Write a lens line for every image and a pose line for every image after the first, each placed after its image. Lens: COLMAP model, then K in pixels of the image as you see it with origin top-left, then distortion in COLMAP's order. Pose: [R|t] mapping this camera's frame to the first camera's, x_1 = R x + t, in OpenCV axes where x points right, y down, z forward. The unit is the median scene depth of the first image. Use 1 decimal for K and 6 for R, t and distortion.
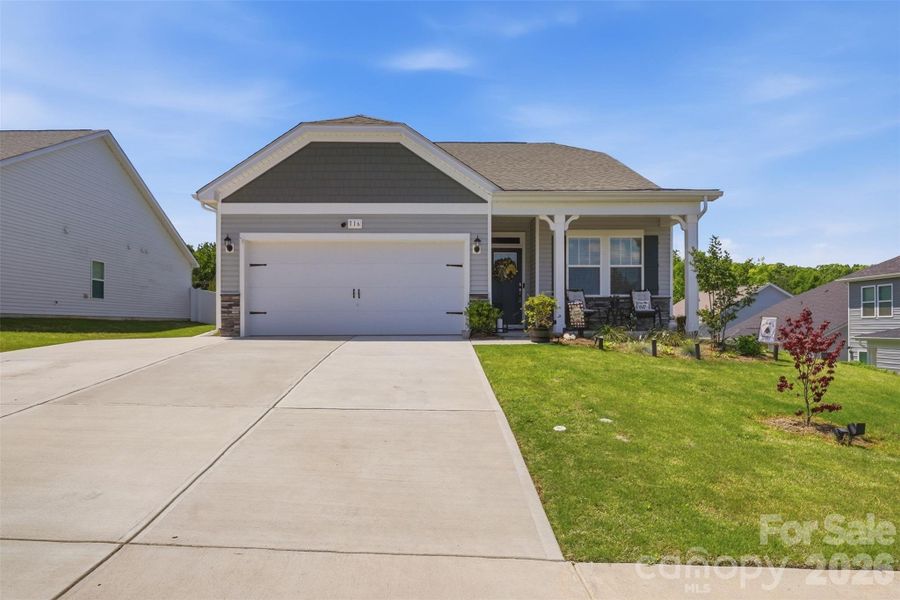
lens RADIAL K [[575.9, 0, 450.7], [0, 575.9, 307.5], [0, 0, 1]] dist [0.006069, -0.007014]
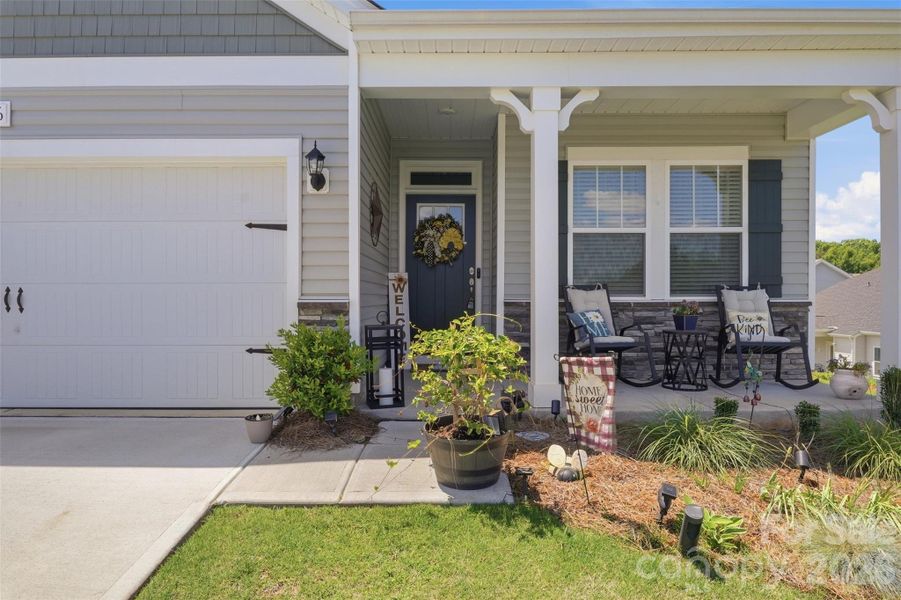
lens RADIAL K [[576.6, 0, 443.3], [0, 576.6, 297.9], [0, 0, 1]] dist [0.006069, -0.007014]
pose [[0.999340, 0.001755, -0.036292, 0.136404], [-0.000822, 0.999669, 0.025696, -0.035637], [0.036325, -0.025650, 0.999011, 0.621847]]
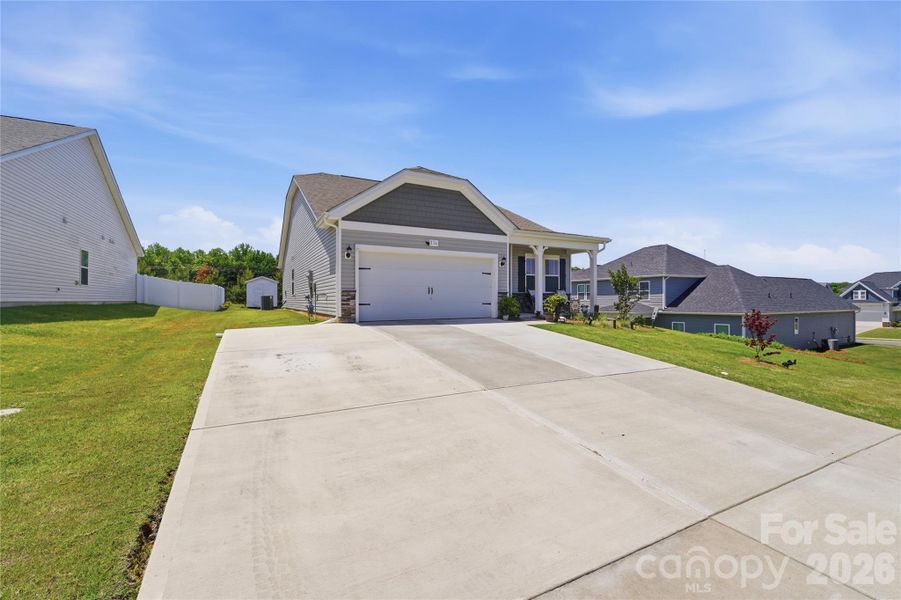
lens RADIAL K [[374.4, 0, 453.6], [0, 374.4, 292.6], [0, 0, 1]] dist [-0.007367, -0.000042]
pose [[0.892119, 0.008800, 0.451715, -0.536229], [-0.013444, 0.999885, 0.007073, -0.026713], [-0.451601, -0.012383, 0.892134, 0.127171]]
